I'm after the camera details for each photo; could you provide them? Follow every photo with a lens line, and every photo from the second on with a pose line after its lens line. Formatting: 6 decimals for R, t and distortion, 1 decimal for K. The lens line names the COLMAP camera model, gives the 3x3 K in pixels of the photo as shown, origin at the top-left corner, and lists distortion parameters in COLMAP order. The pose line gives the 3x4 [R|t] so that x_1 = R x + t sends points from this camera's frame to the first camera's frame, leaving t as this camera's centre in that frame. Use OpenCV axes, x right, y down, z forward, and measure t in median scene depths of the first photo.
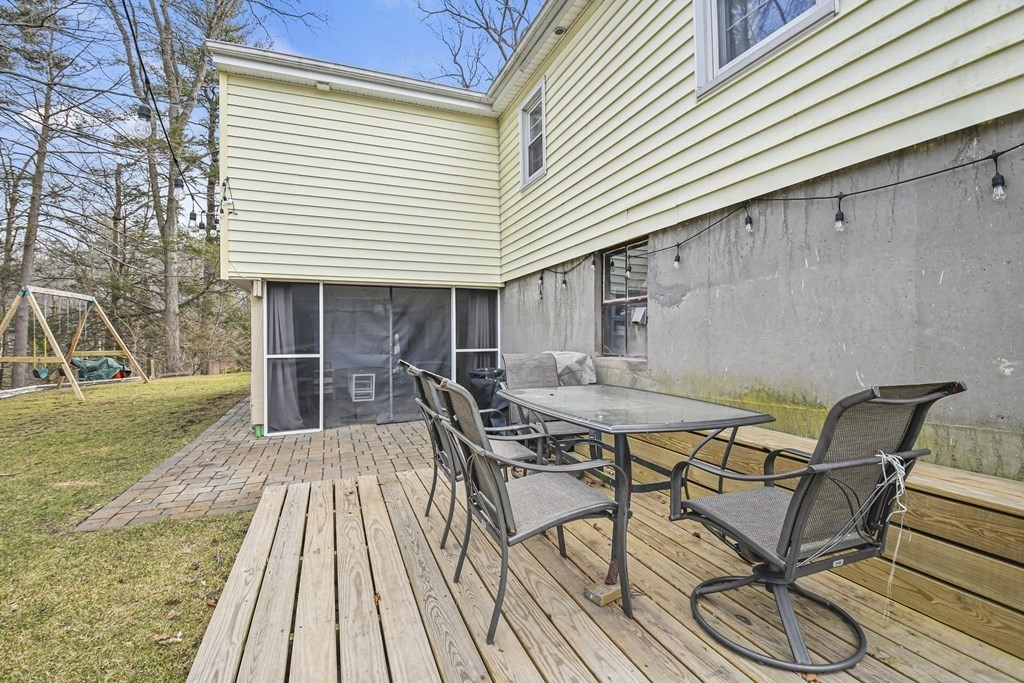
lens RADIAL K [[463.4, 0, 499.8], [0, 463.4, 343.3], [0, 0, 1]] dist [0.001731, -0.011946]
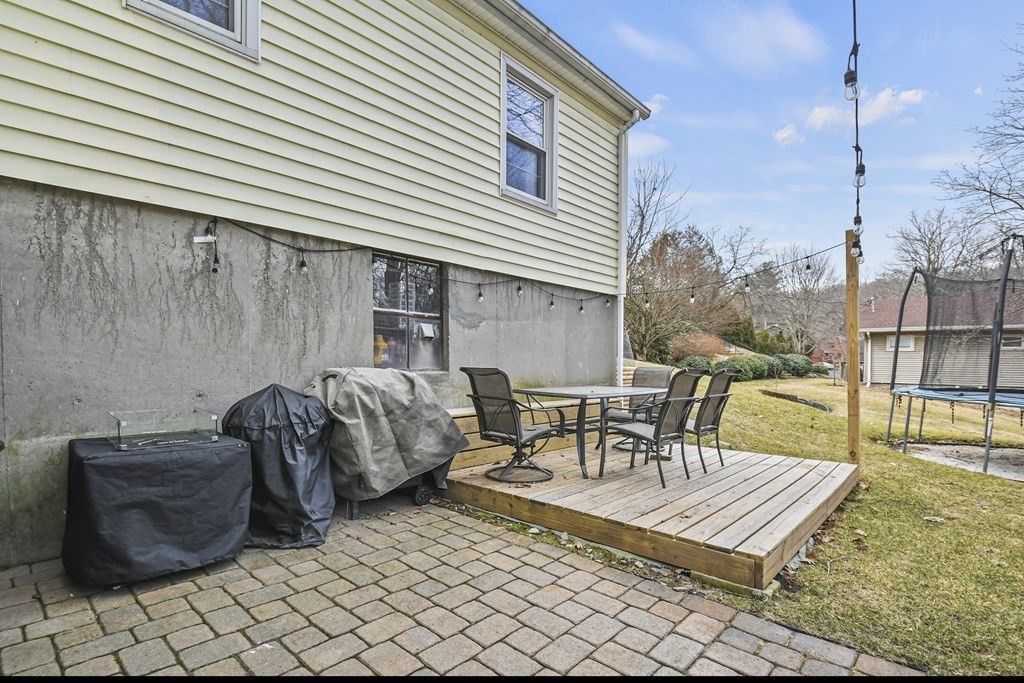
lens RADIAL K [[480.7, 0, 505.5], [0, 480.7, 376.2], [0, 0, 1]] dist [0.001472, -0.000190]
pose [[-0.442169, -0.015196, 0.896803, -0.896588], [0.011376, 0.999681, 0.022548, 0.024056], [-0.896860, 0.020172, -0.441855, 1.532694]]
